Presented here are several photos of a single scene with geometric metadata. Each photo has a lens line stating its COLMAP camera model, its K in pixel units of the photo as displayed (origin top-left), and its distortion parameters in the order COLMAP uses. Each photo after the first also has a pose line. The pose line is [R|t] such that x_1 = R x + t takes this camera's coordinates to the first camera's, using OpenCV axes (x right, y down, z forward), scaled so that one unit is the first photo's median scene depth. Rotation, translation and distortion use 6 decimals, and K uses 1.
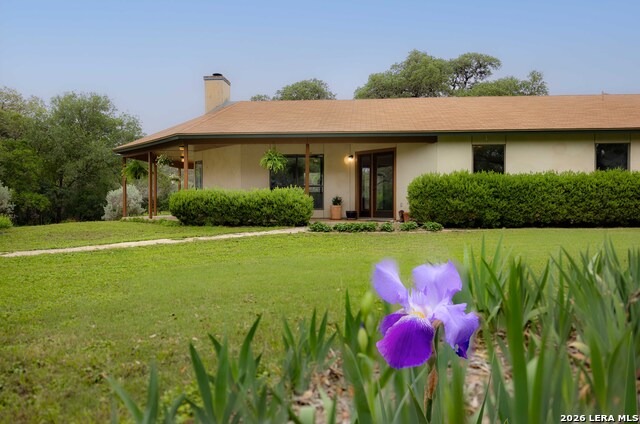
lens RADIAL K [[511.0, 0, 318.9], [0, 511.0, 212.5], [0, 0, 1]] dist [0.000397, -0.000423]
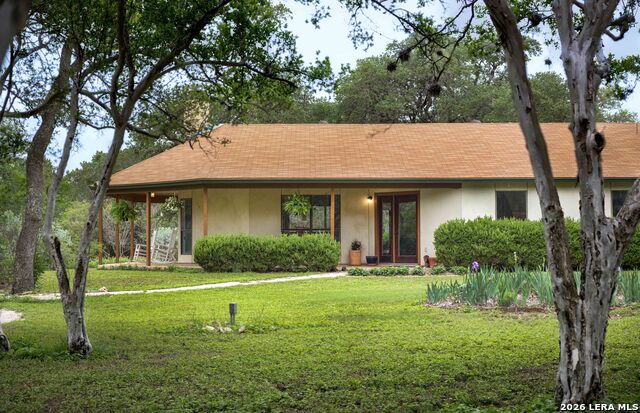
lens RADIAL K [[1029.9, 0, 320.3], [0, 1029.9, 206.5], [0, 0, 1]] dist [0.045748, 0.000000]
pose [[0.994434, -0.000179, 0.105362, -0.266211], [0.005285, 0.998824, -0.048186, -0.004057], [-0.105230, 0.048475, 0.993266, -1.013664]]
